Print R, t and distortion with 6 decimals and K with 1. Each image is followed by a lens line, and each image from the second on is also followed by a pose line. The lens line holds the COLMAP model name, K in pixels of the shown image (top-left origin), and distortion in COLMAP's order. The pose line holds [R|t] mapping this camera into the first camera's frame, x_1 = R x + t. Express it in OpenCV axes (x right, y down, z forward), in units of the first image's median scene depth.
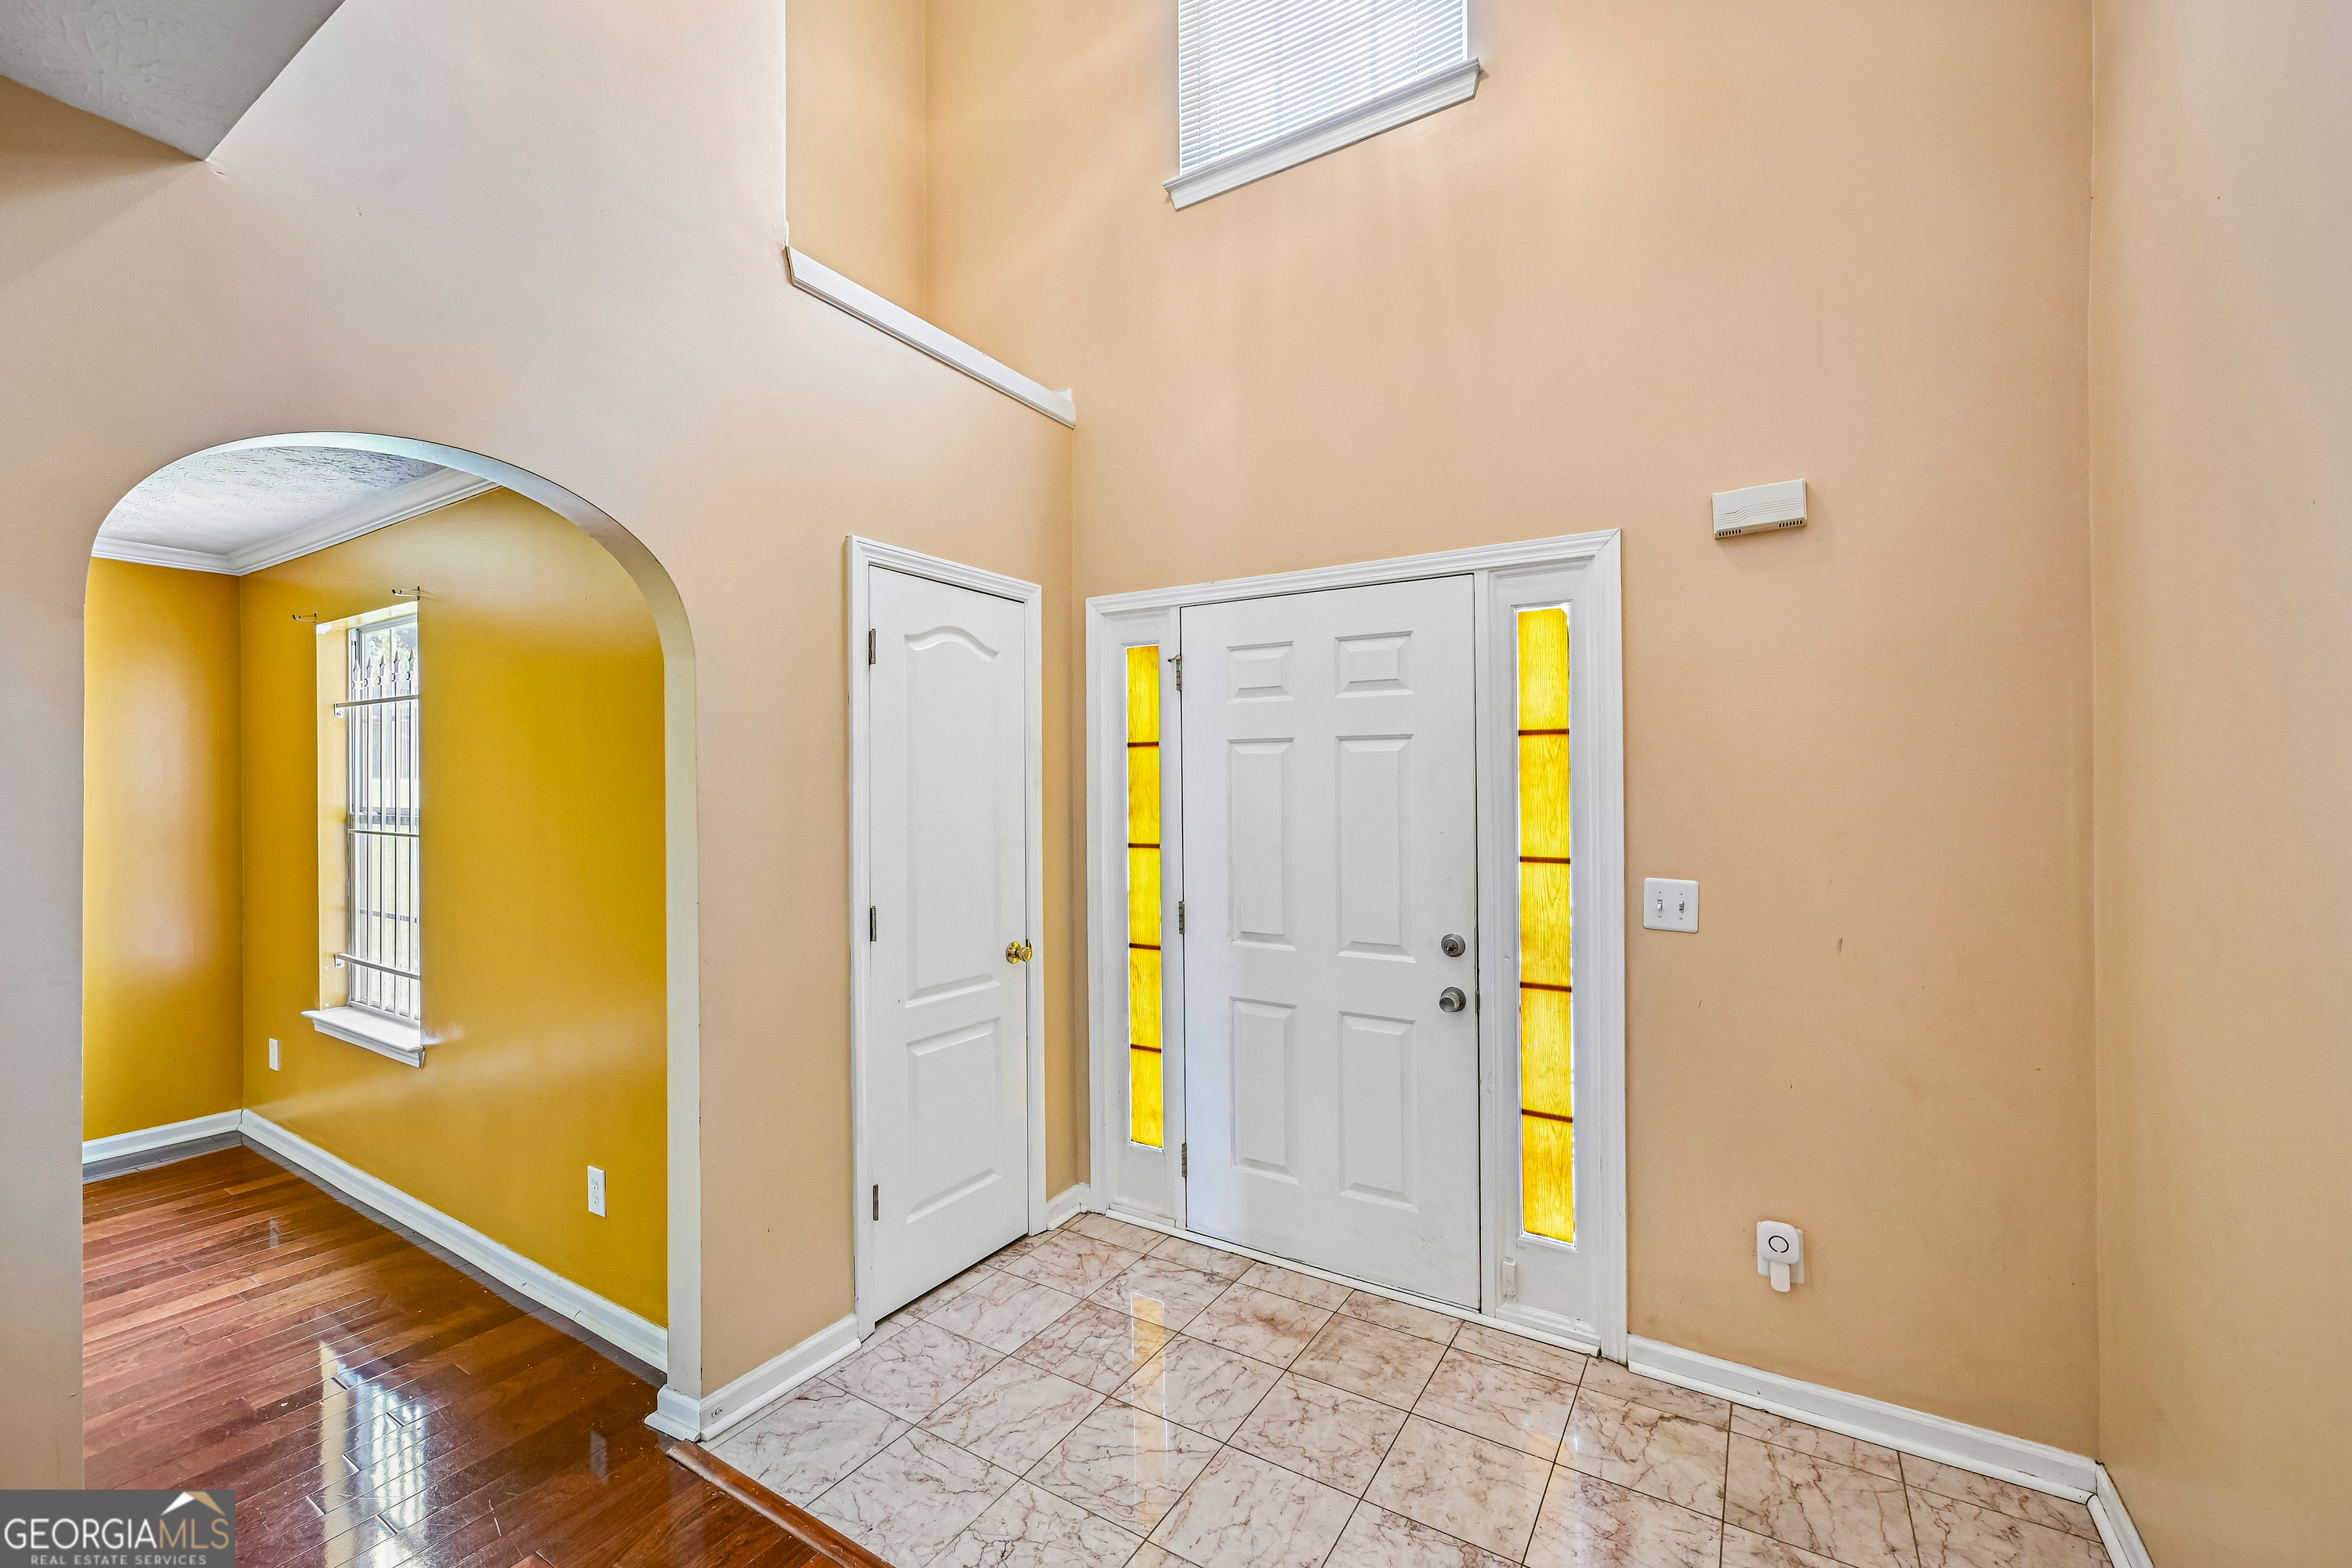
lens RADIAL K [[923.0, 0, 1209.4], [0, 923.0, 794.6], [0, 0, 1]] dist [0.000379, 0.000070]
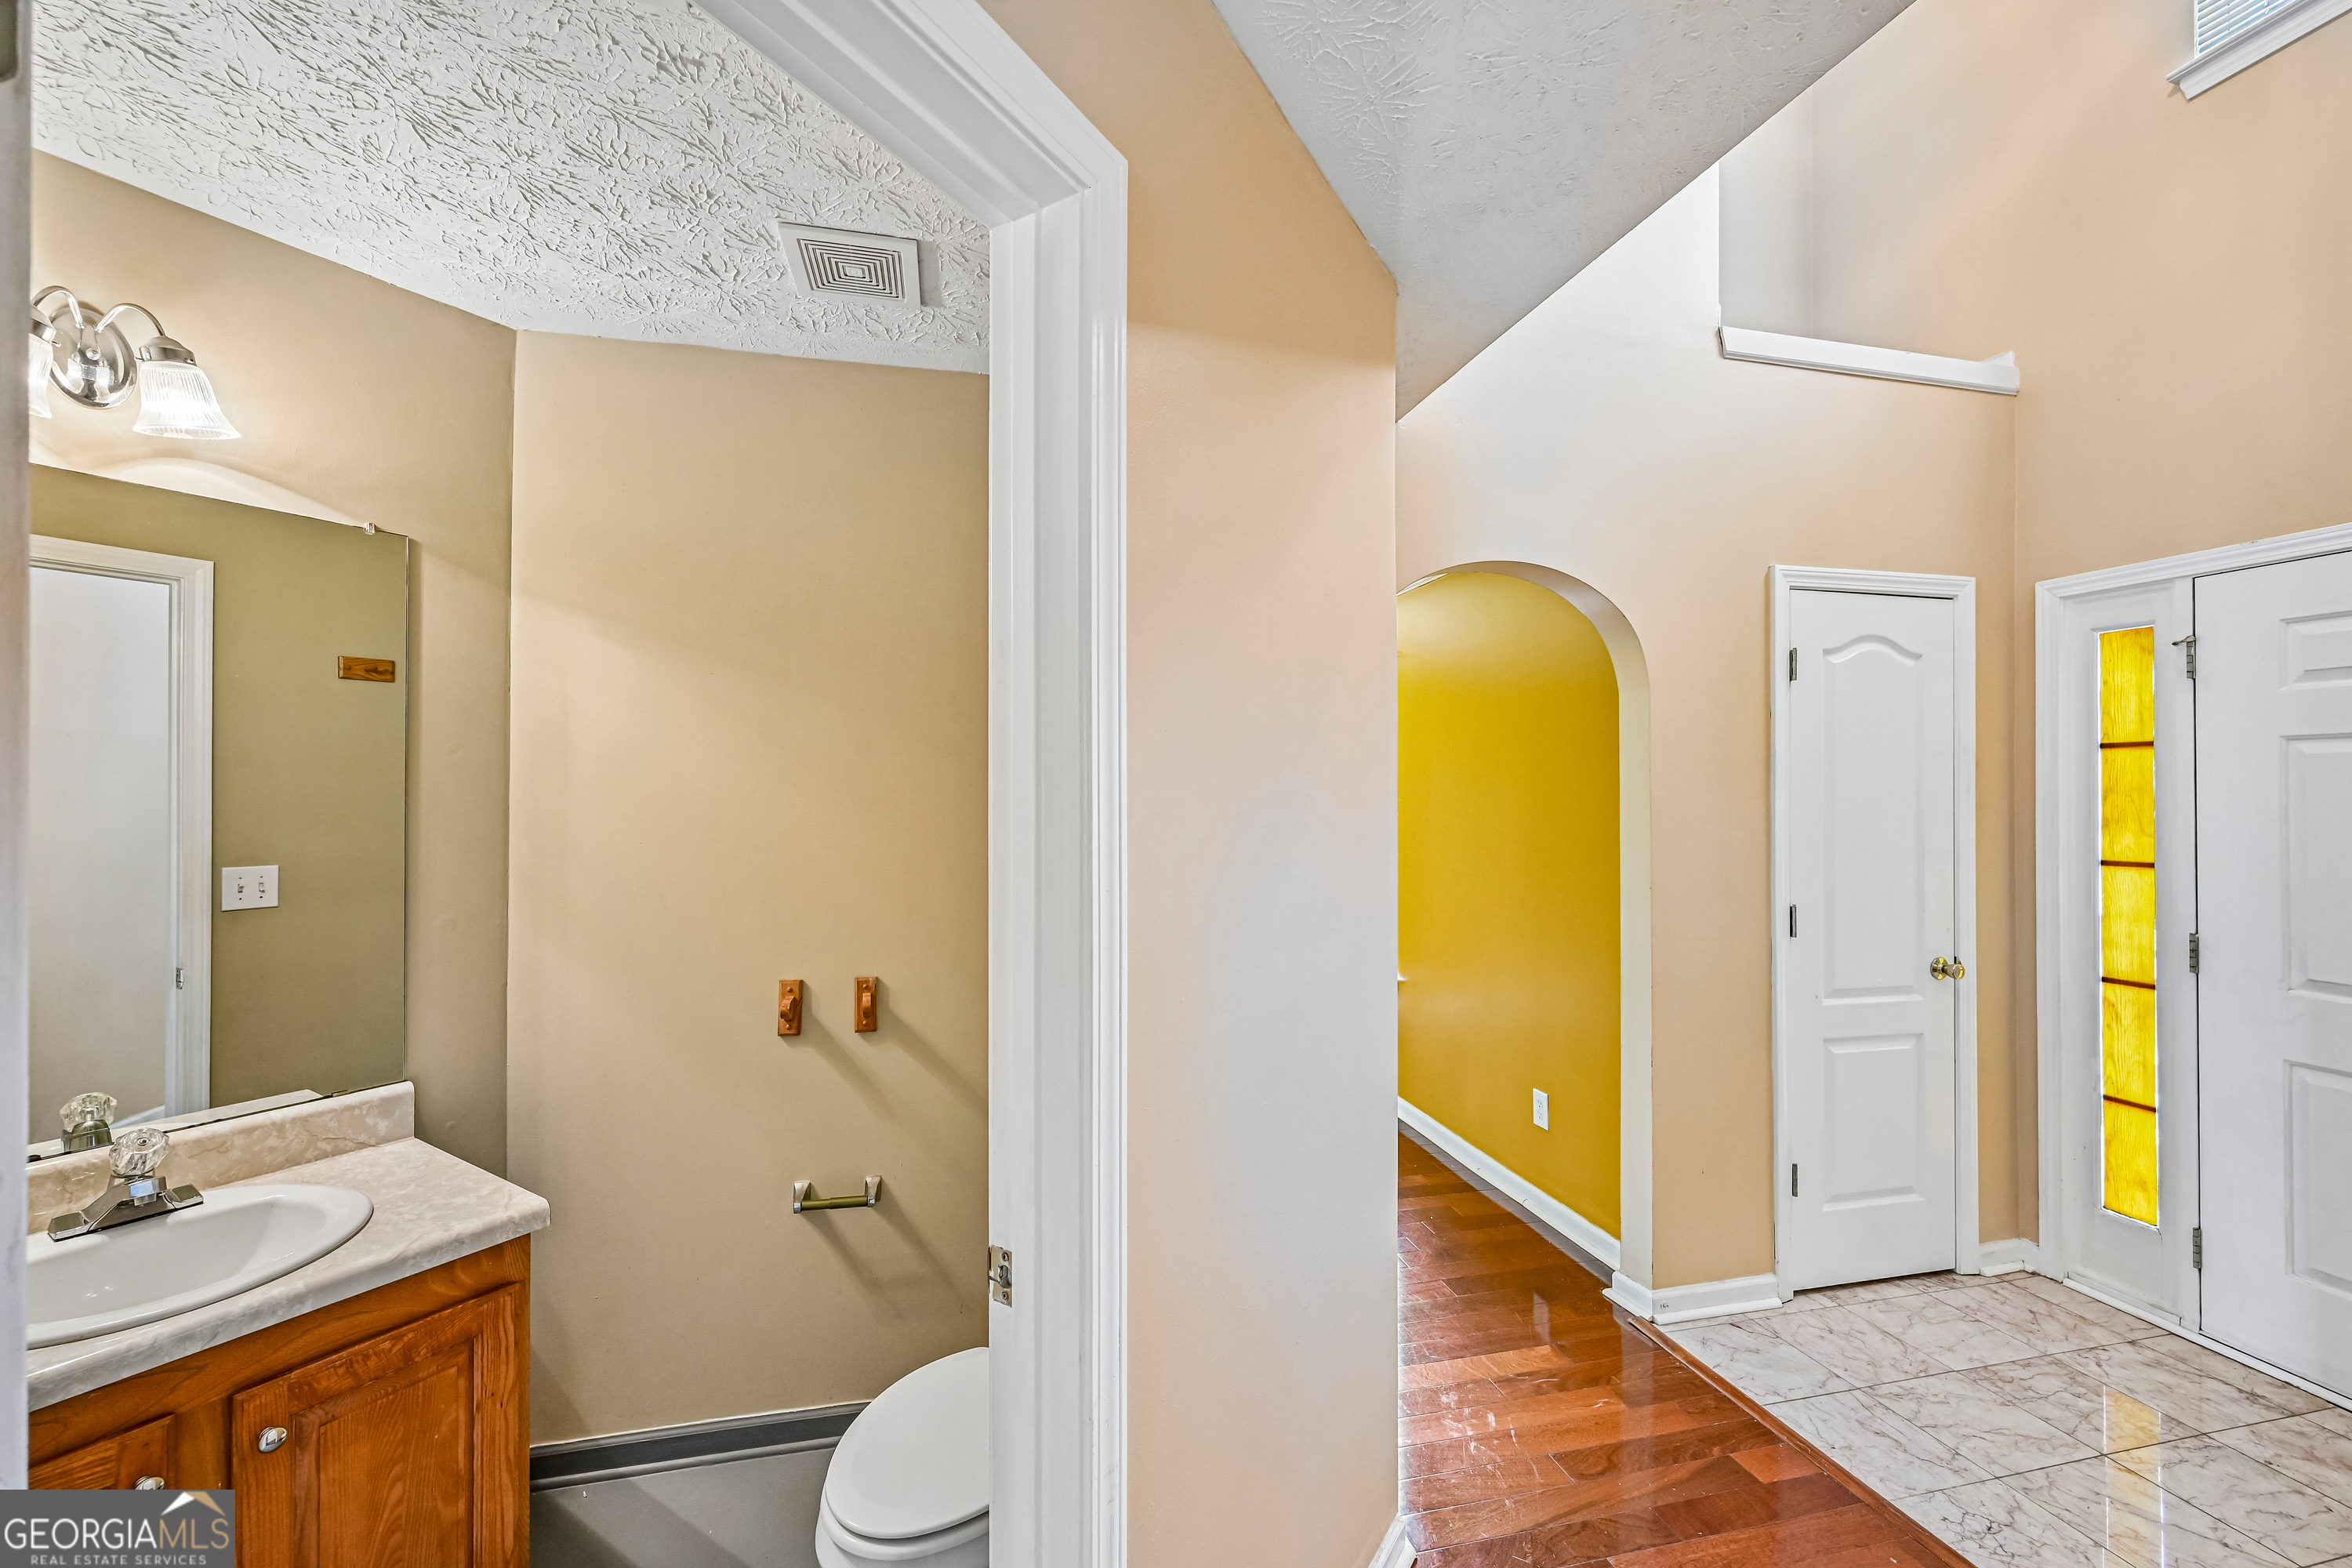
lens RADIAL K [[962.4, 0, 1182.7], [0, 962.4, 794.9], [0, 0, 1]] dist [-0.001529, 0.000758]
pose [[0.704553, 0.003845, -0.709641, -0.059962], [-0.007407, 0.999971, -0.001936, -0.000124], [0.709612, 0.006620, 0.704561, -0.260311]]
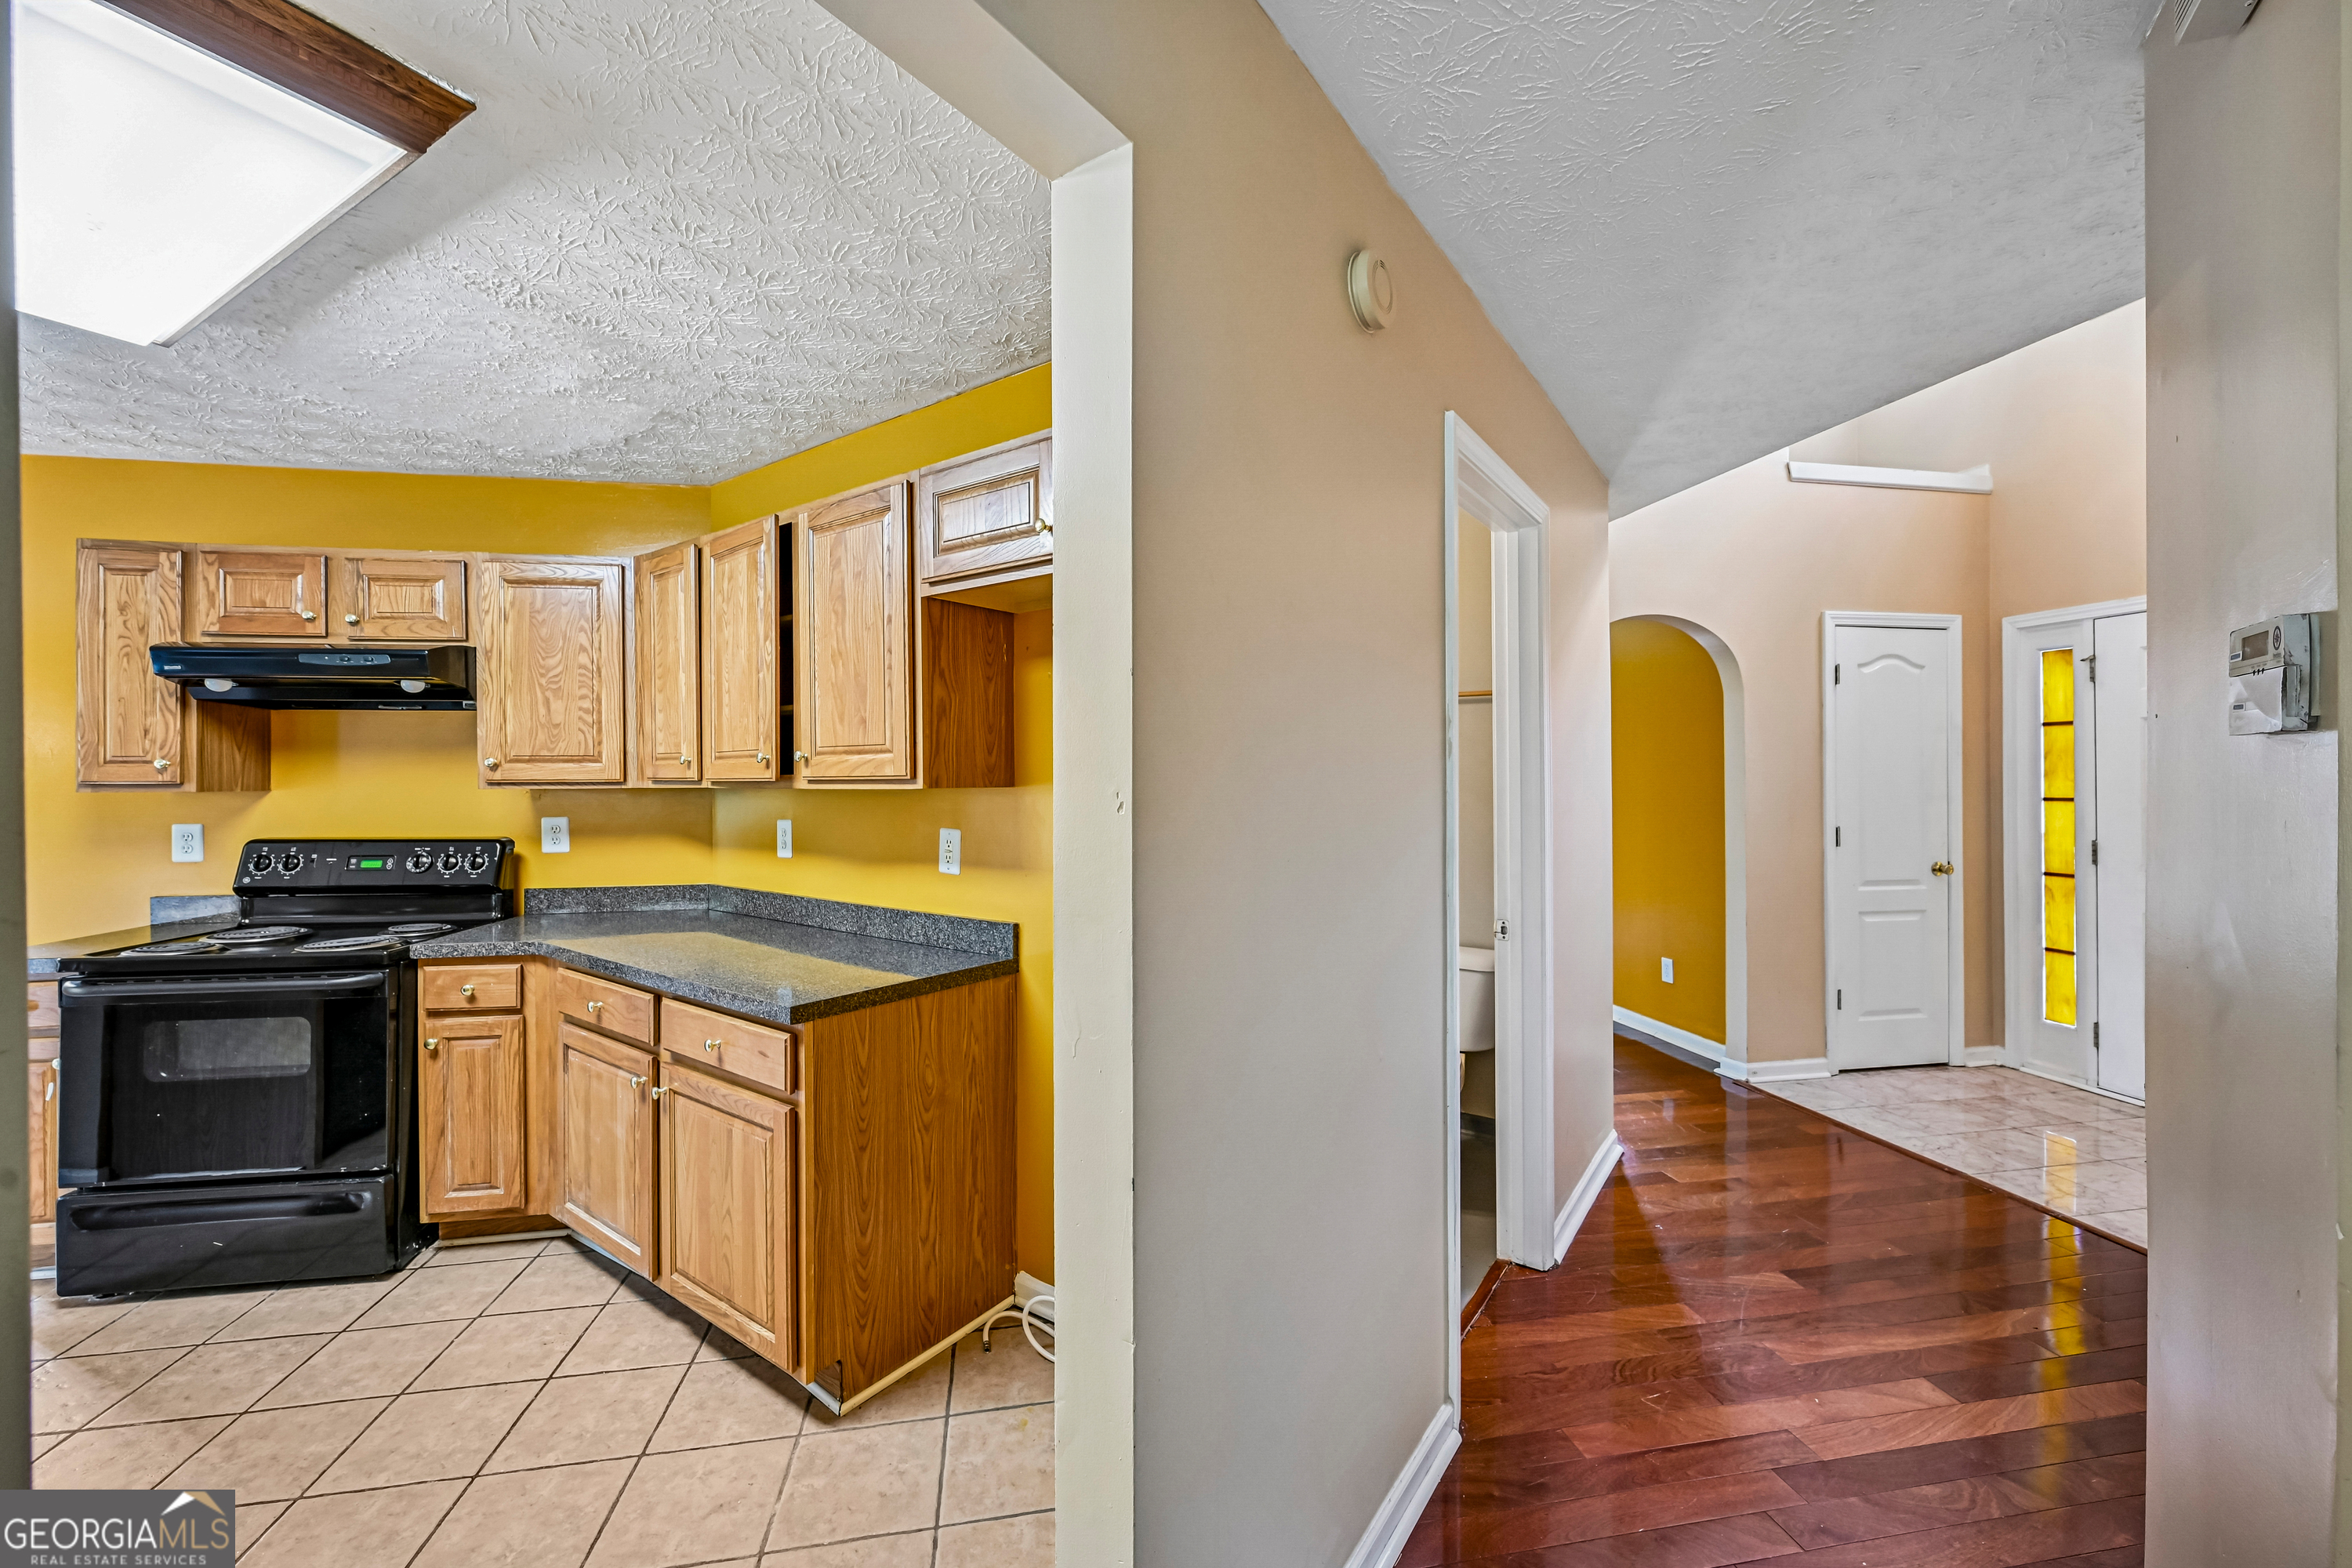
lens RADIAL K [[939.4, 0, 1186.0], [0, 939.4, 780.4], [0, 0, 1]] dist [-0.008434, 0.000042]
pose [[0.651598, 0.001715, -0.758562, 0.140097], [-0.001828, 0.999998, 0.000691, 0.031948], [0.758562, 0.000937, 0.651600, -0.901577]]
